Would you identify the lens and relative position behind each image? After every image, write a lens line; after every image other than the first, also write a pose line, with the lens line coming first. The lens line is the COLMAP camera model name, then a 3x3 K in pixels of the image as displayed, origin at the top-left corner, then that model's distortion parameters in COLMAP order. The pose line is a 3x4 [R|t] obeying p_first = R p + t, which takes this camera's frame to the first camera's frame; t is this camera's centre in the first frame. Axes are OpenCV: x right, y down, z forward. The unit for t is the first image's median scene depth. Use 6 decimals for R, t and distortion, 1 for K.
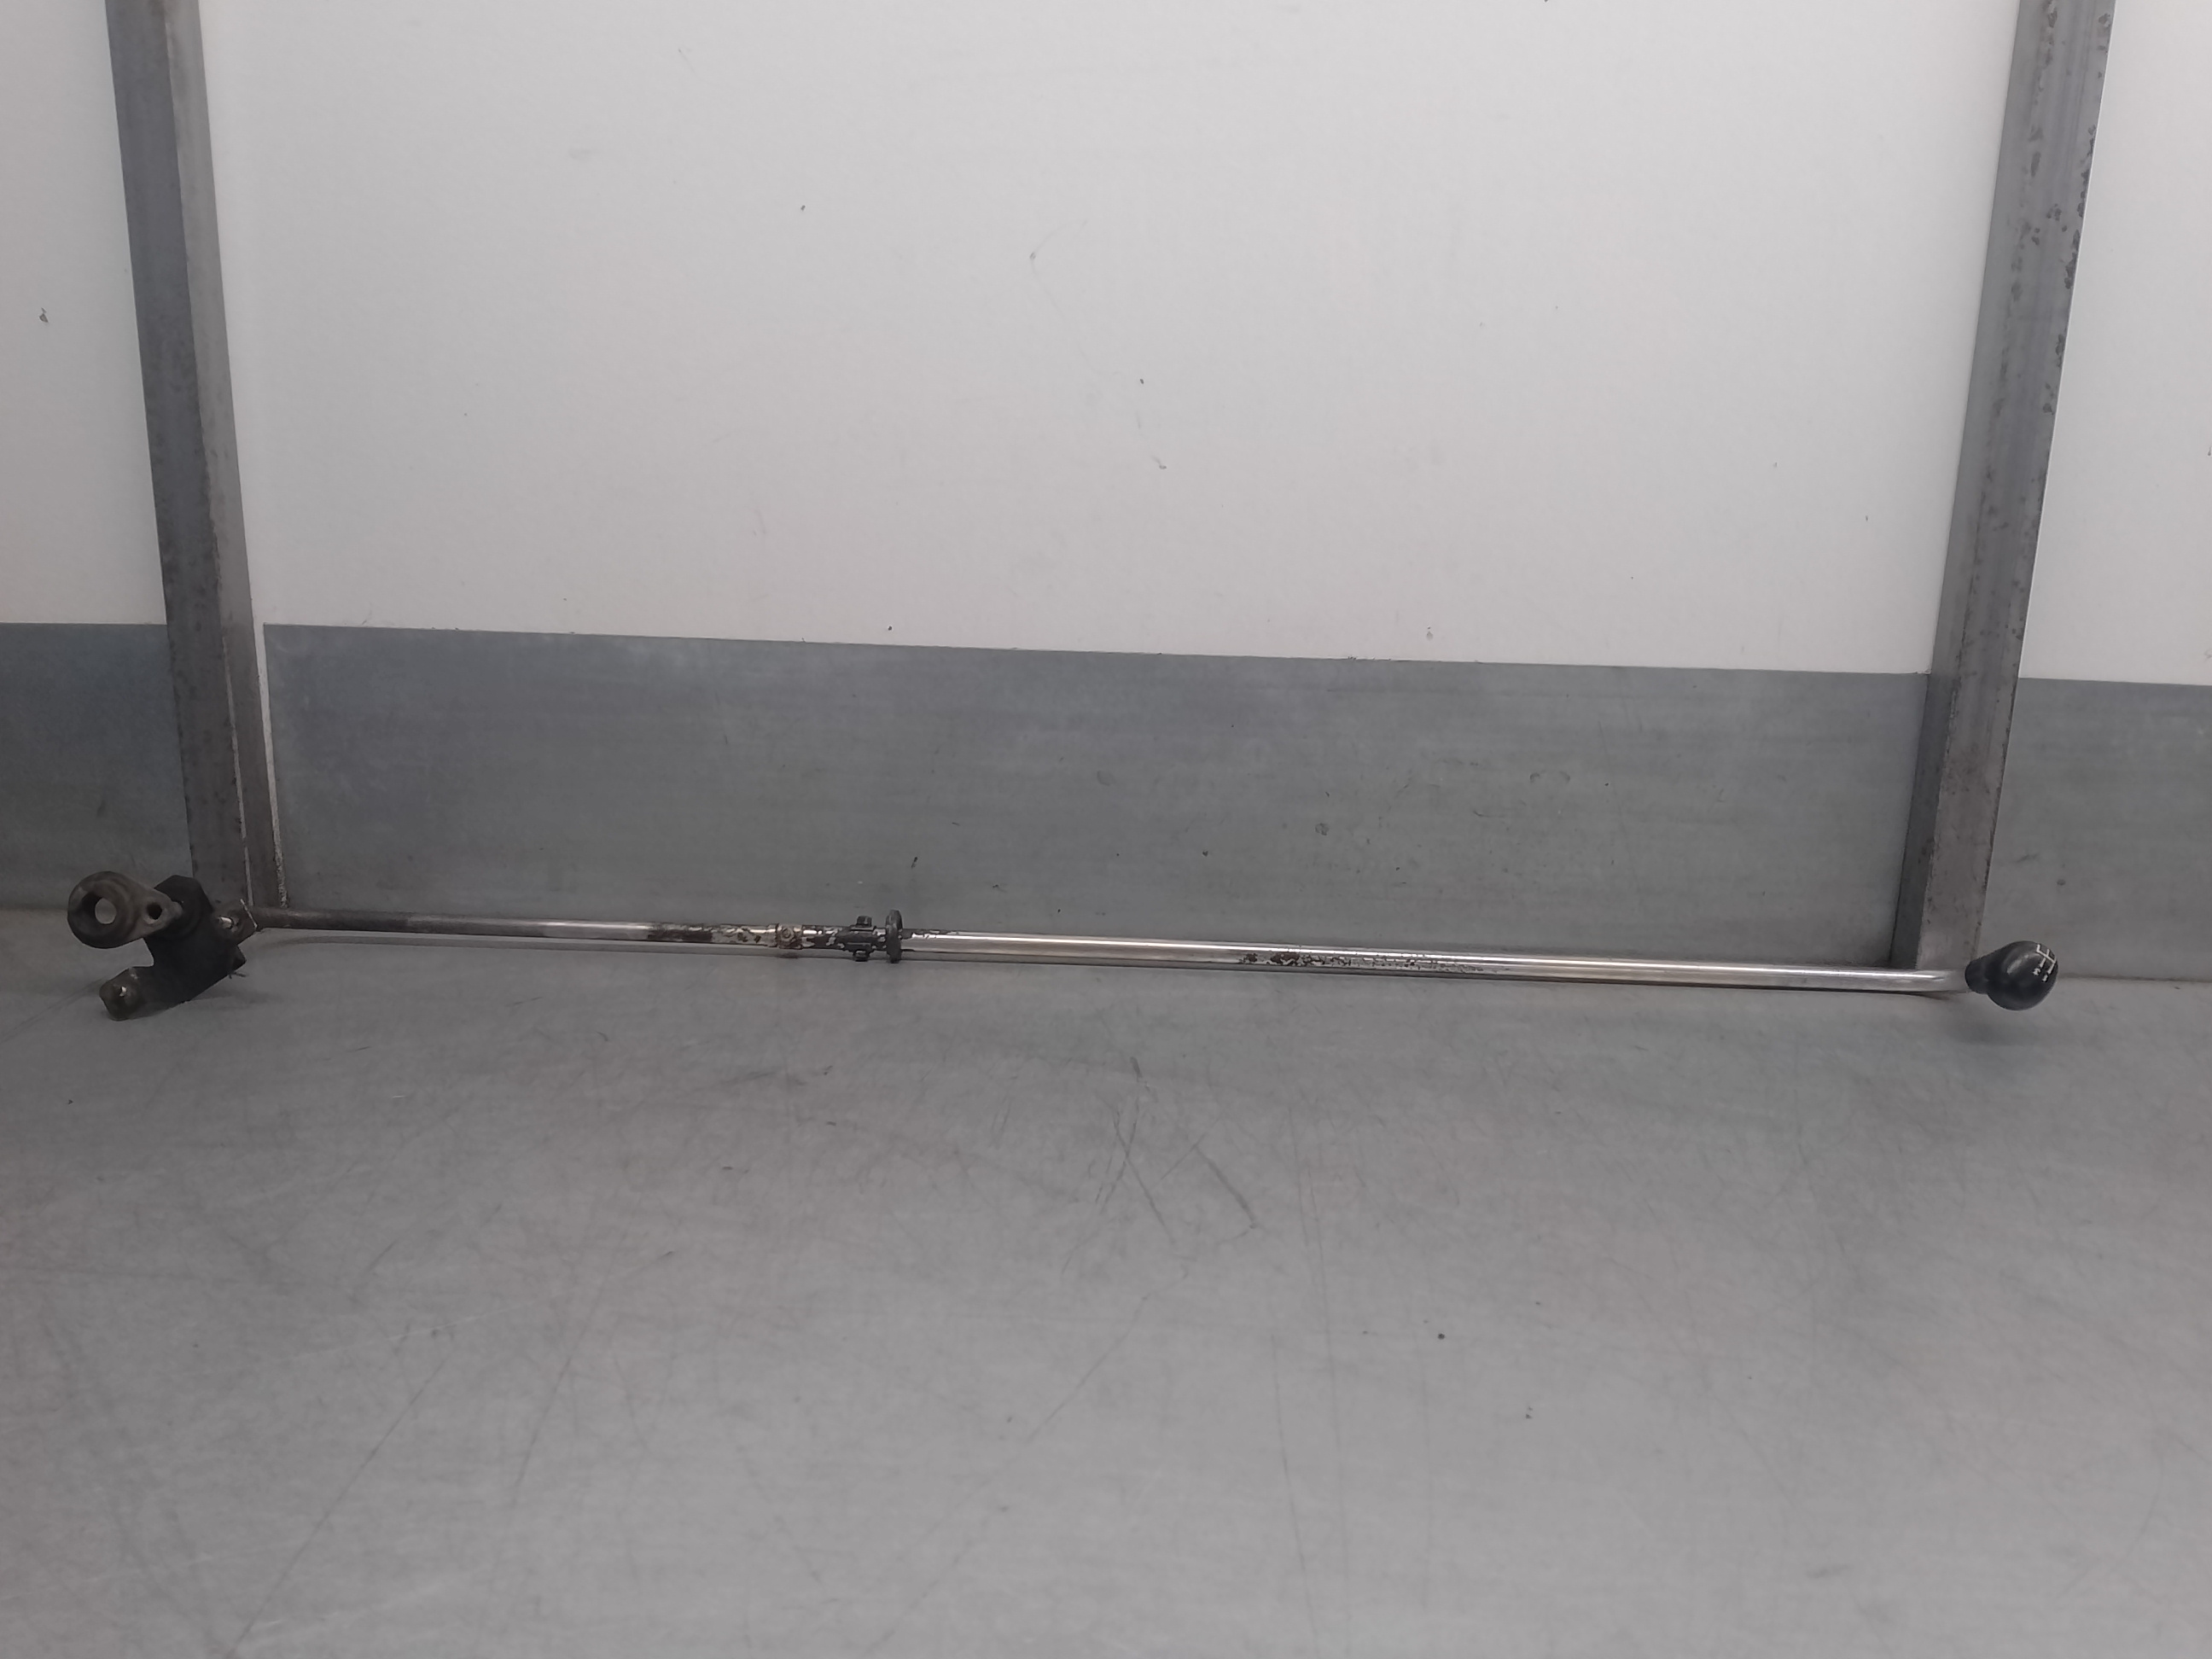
lens RADIAL K [[1751.9, 0, 1106.0], [0, 1751.9, 829.5], [0, 0, 1]] dist [0.077211, -0.145450]
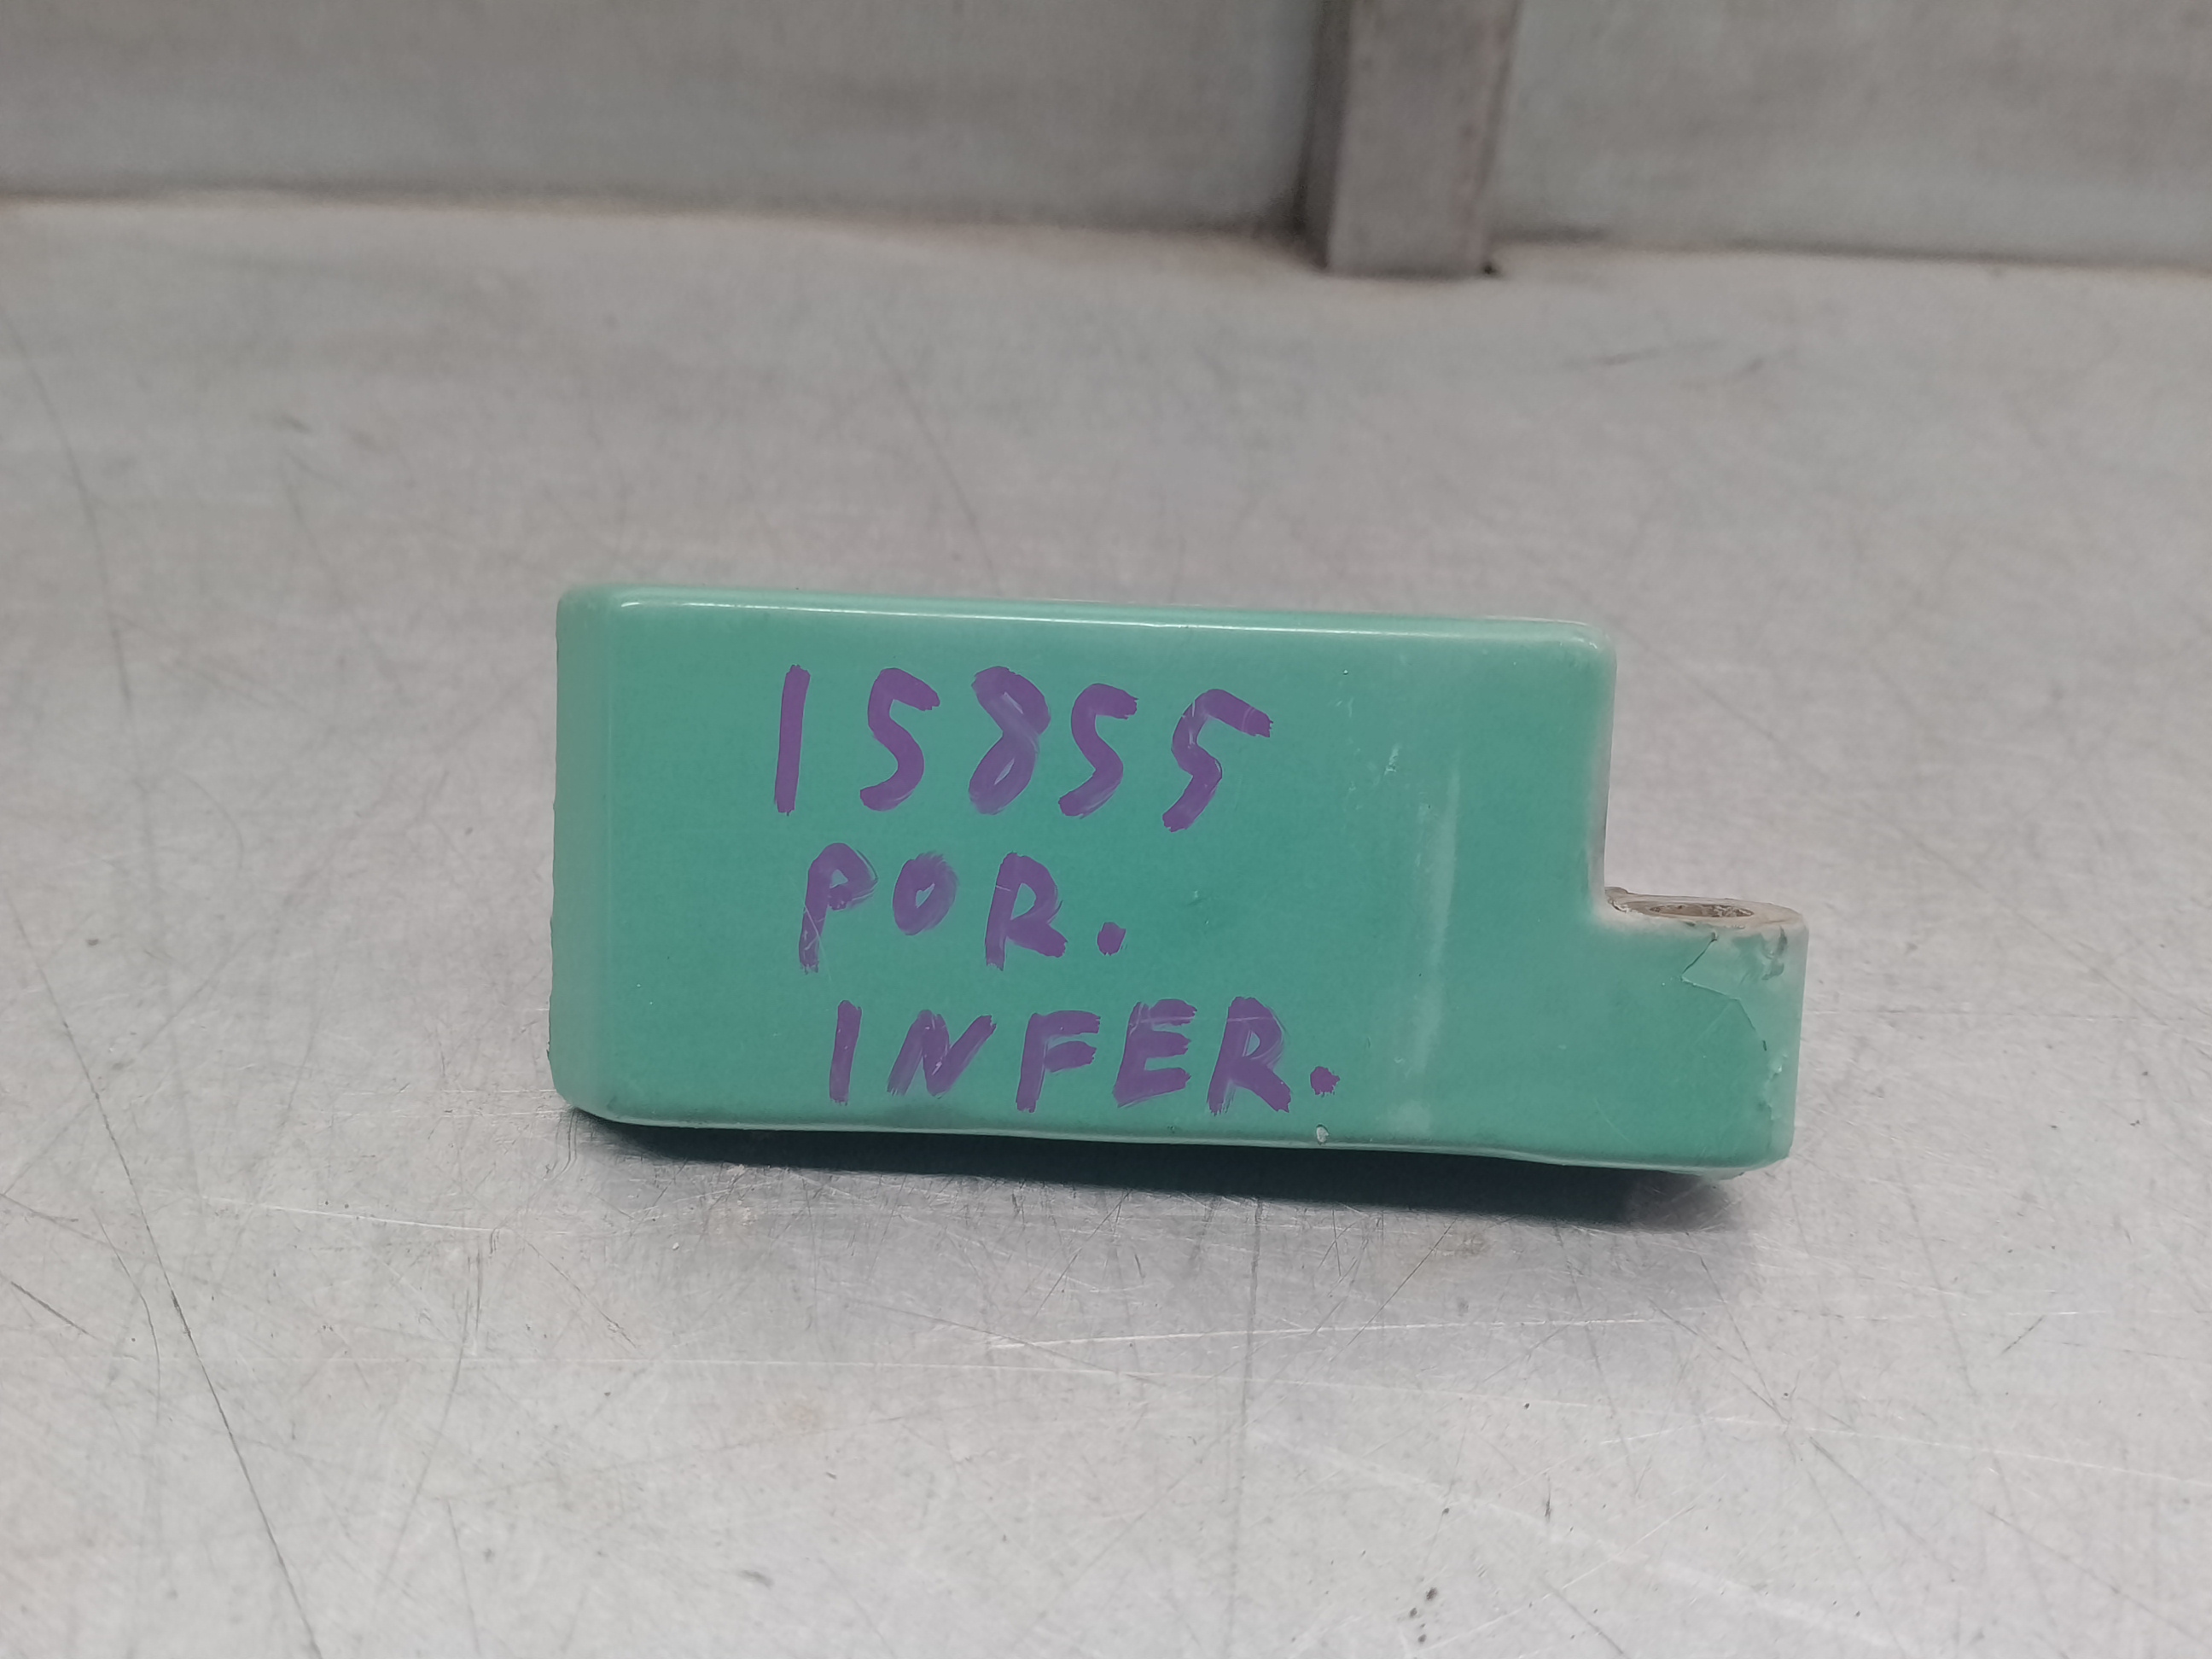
lens RADIAL K [[1807.8, 0, 1103.4], [0, 1807.8, 834.8], [0, 0, 1]] dist [0.028005, -0.127013]
pose [[0.993453, -0.038675, 0.107497, 0.364567], [0.005692, 0.956544, 0.291532, 0.092595], [-0.114101, -0.289012, 0.950502, 0.612924]]
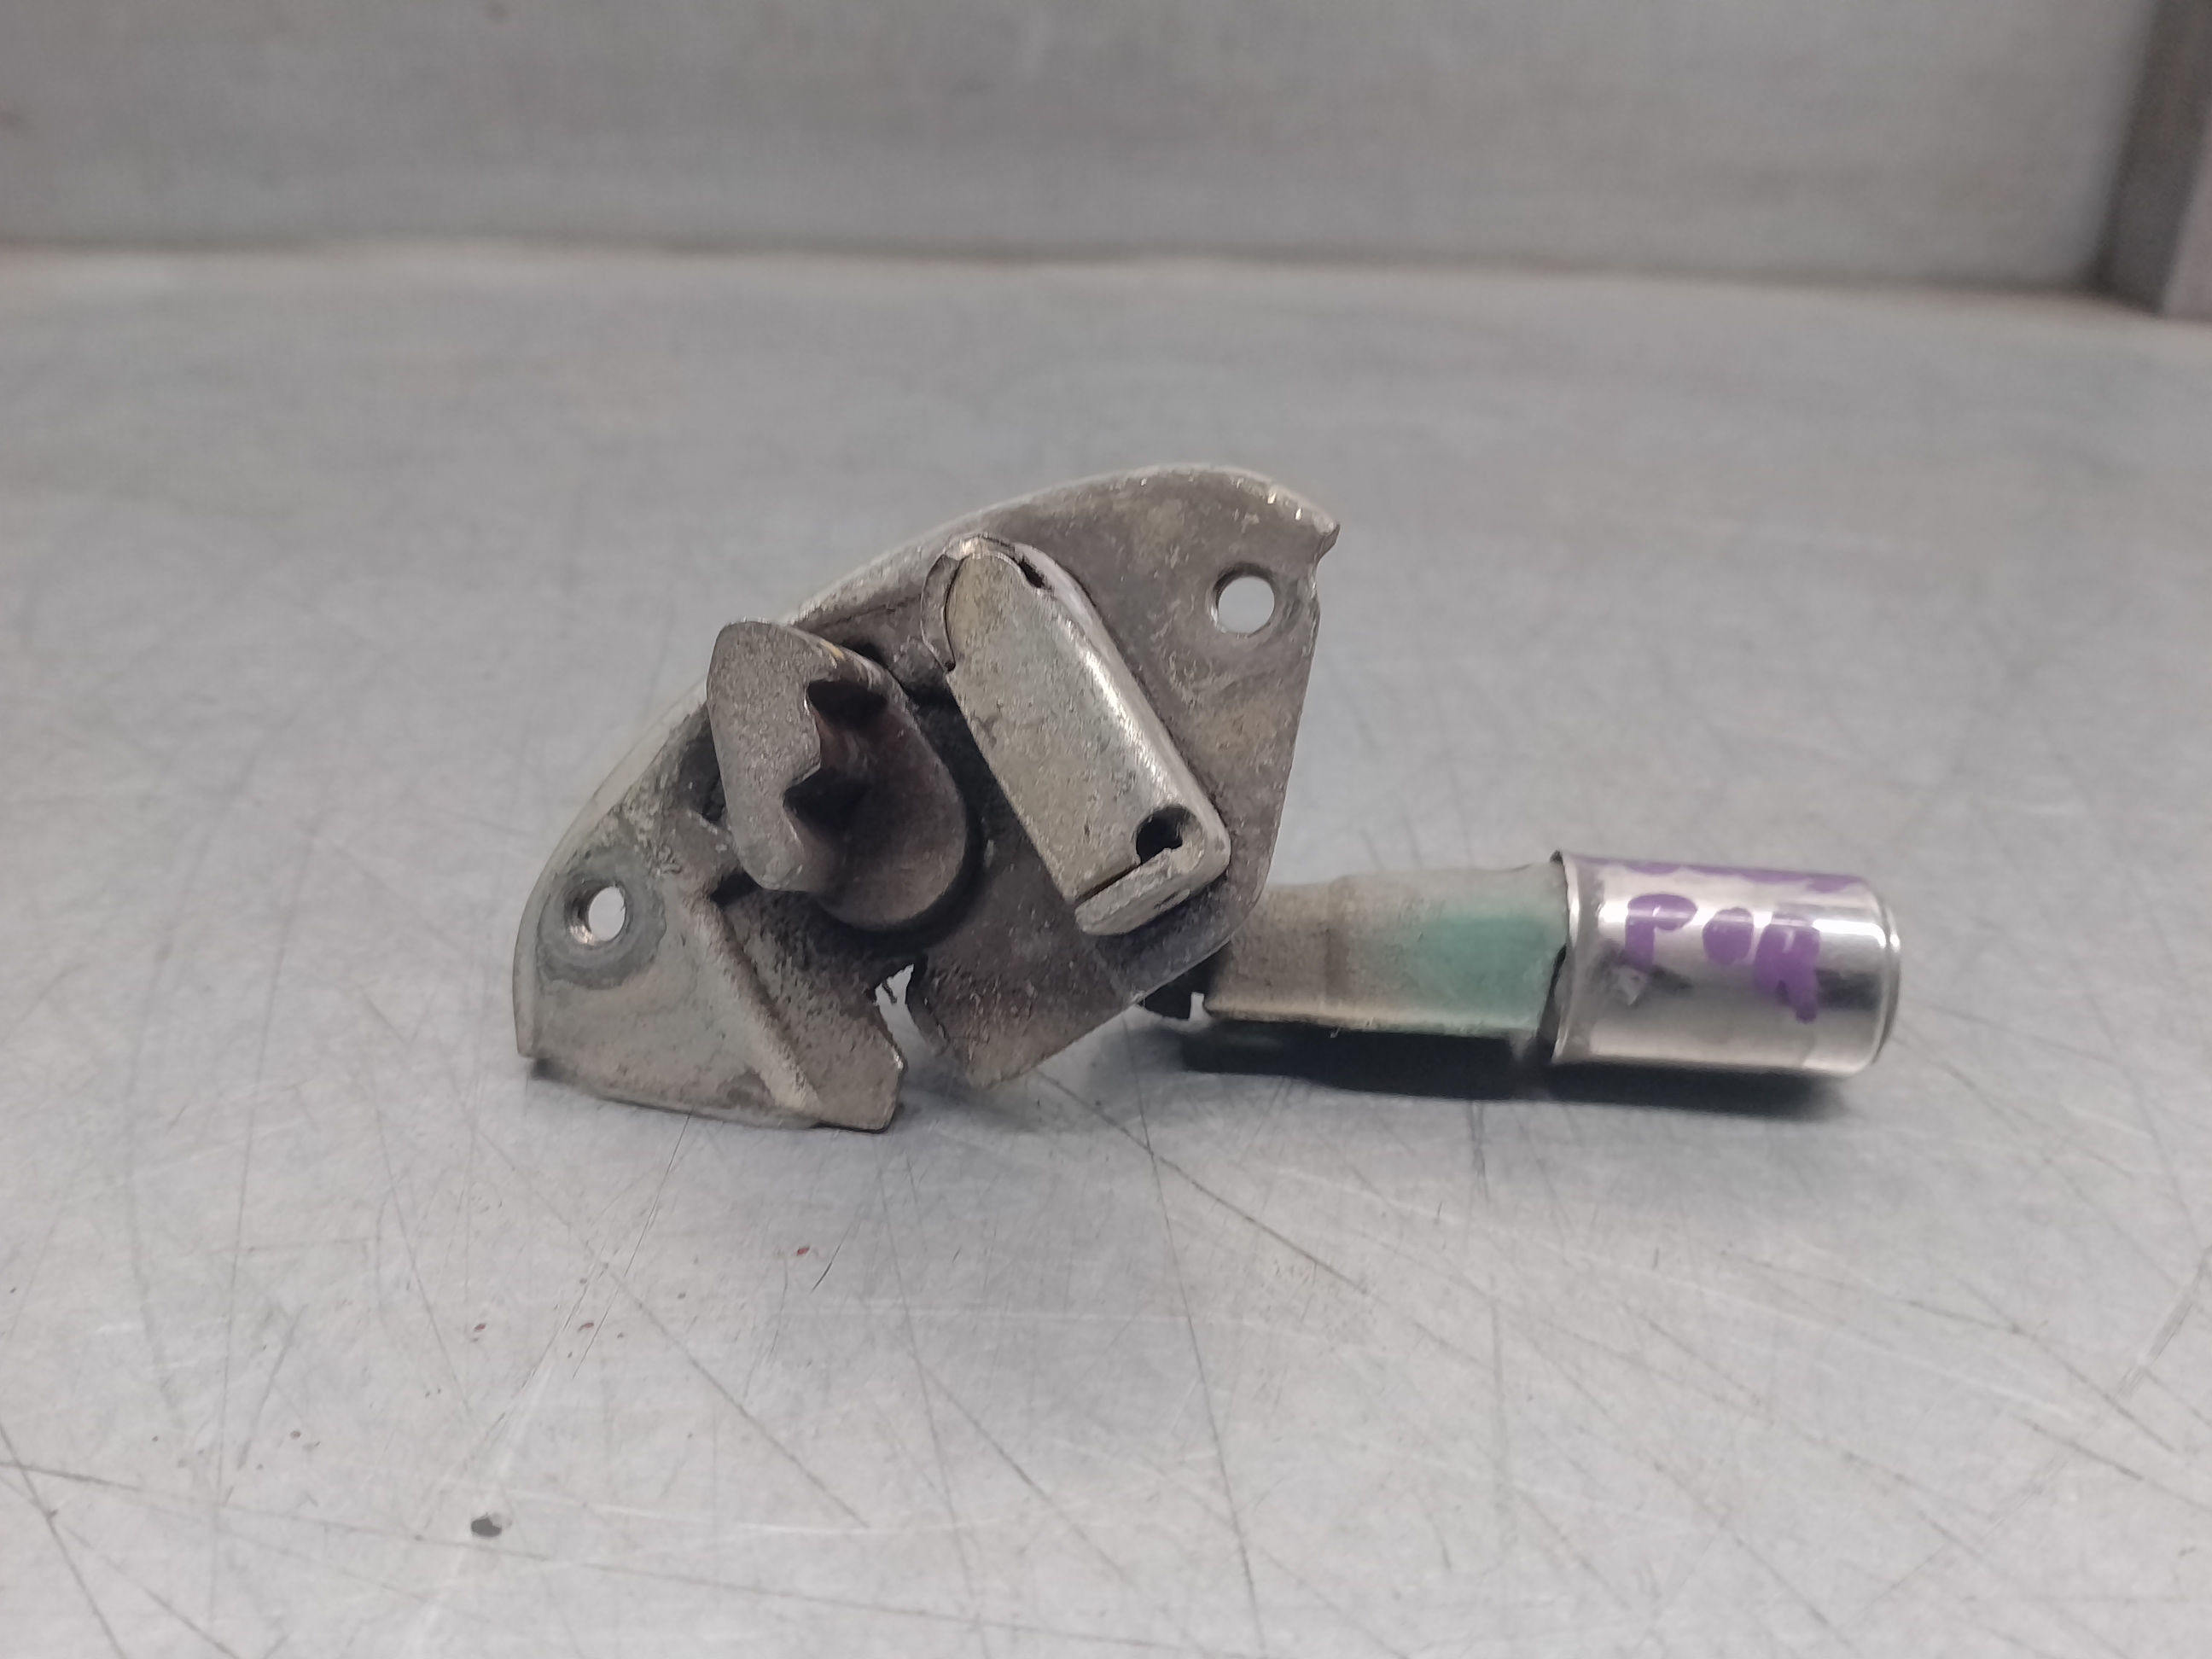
lens RADIAL K [[1829.7, 0, 1115.5], [0, 1829.7, 828.5], [0, 0, 1]] dist [0.032015, -0.128515]
pose [[0.999384, -0.018833, 0.029606, 0.190007], [0.012310, 0.978310, 0.206782, 0.116846], [-0.032858, -0.206291, 0.977939, 0.558212]]
